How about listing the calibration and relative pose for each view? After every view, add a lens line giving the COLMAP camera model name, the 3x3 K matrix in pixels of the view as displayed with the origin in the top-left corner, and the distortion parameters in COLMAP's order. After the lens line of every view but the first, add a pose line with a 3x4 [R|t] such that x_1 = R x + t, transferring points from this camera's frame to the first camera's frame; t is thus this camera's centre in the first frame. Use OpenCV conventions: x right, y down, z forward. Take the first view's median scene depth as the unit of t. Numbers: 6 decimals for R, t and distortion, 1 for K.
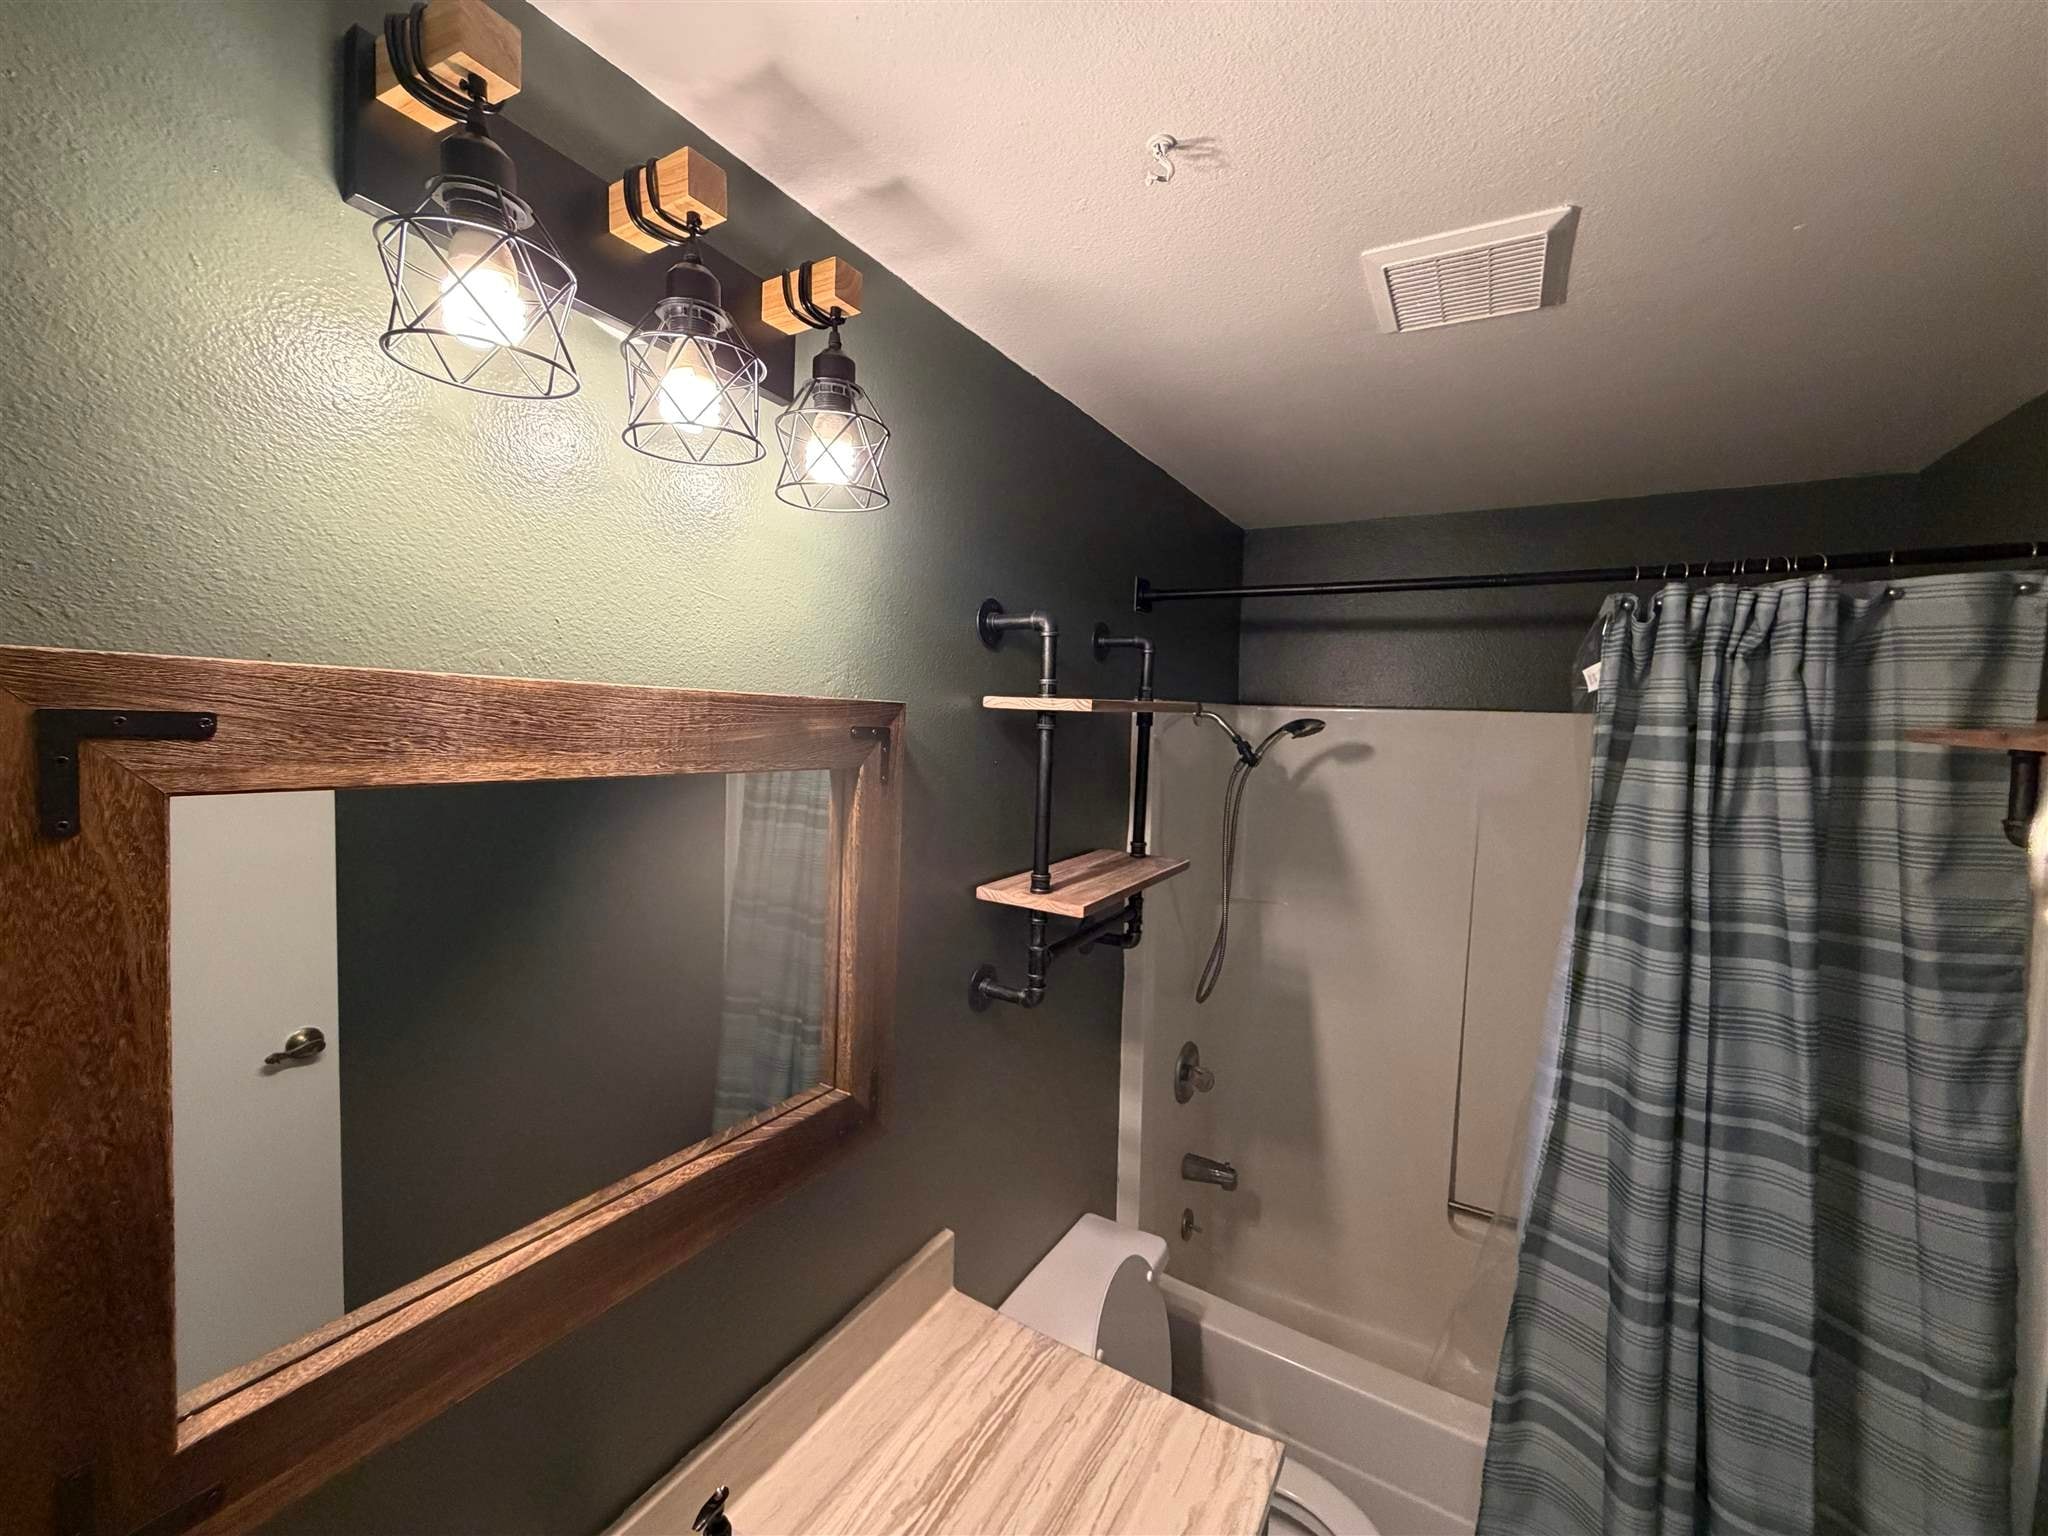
lens RADIAL K [[815.6, 0, 1018.4], [0, 815.6, 765.7], [0, 0, 1]] dist [-0.001938, 0.000285]
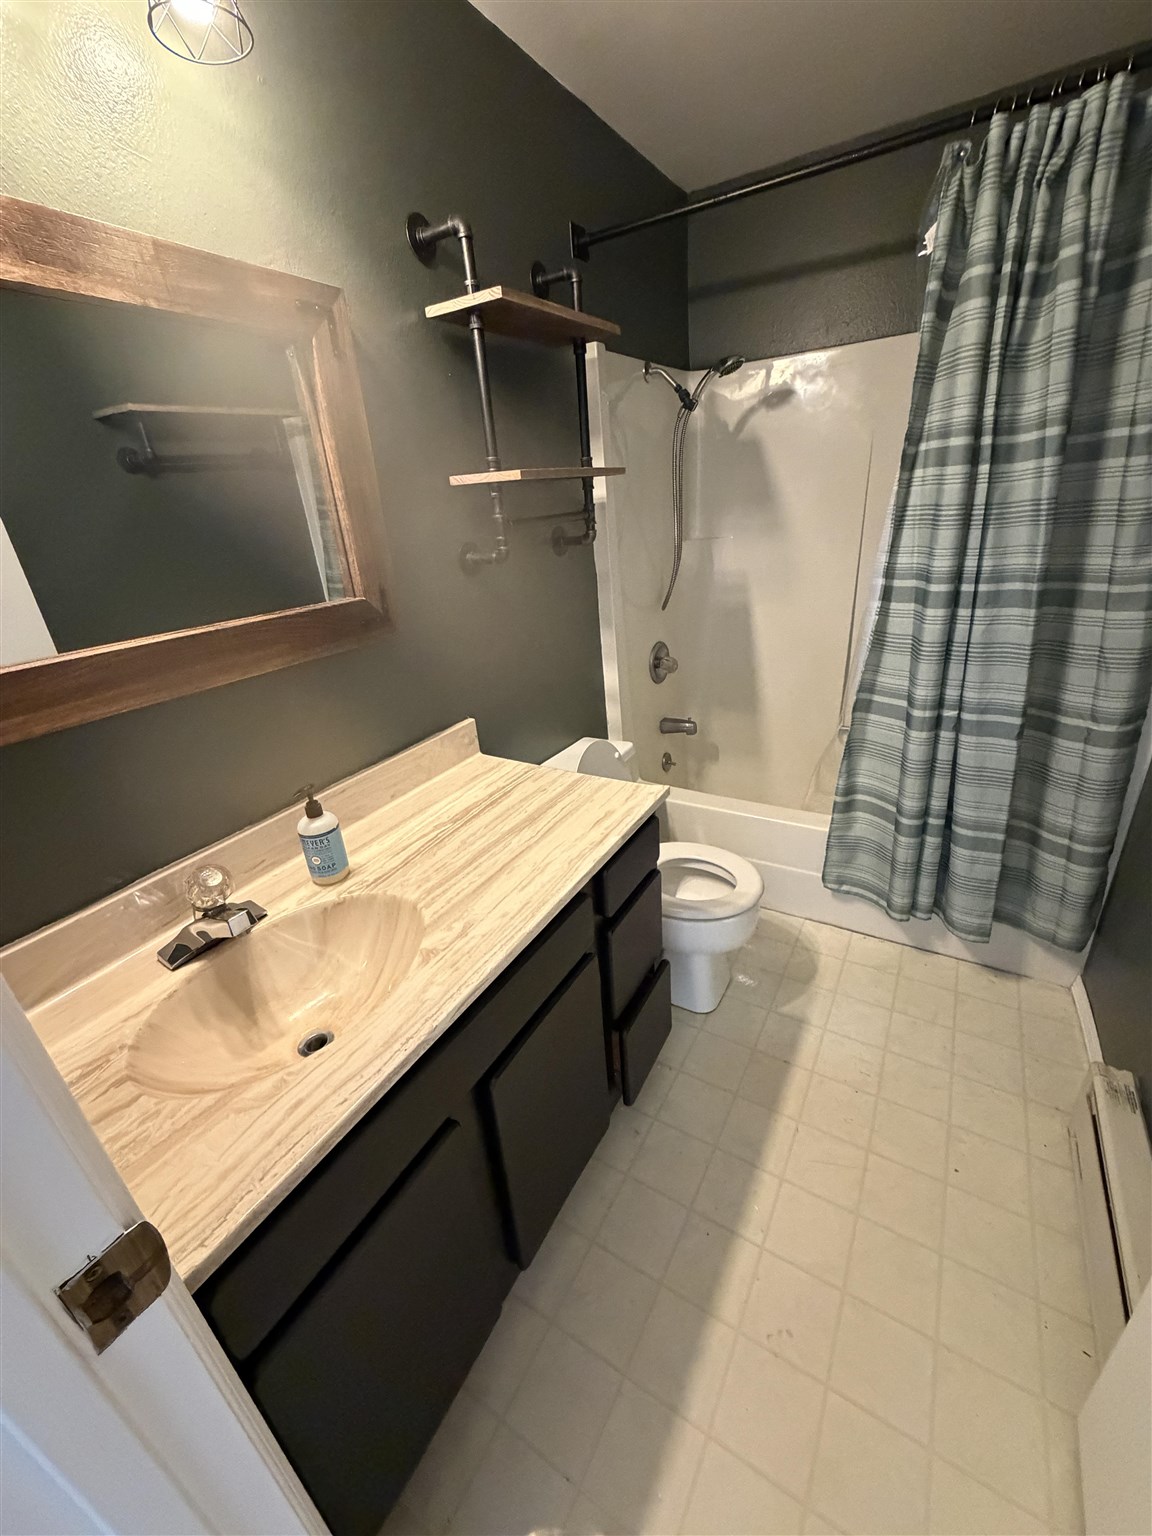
lens RADIAL K [[611.7, 0, 581.4], [0, 611.7, 765.8], [0, 0, 1]] dist [-0.001938, 0.000285]
pose [[0.993863, -0.103295, -0.039570, 0.160490], [0.110602, 0.933521, 0.341036, 0.278749], [0.001712, -0.343319, 0.939217, -0.127399]]
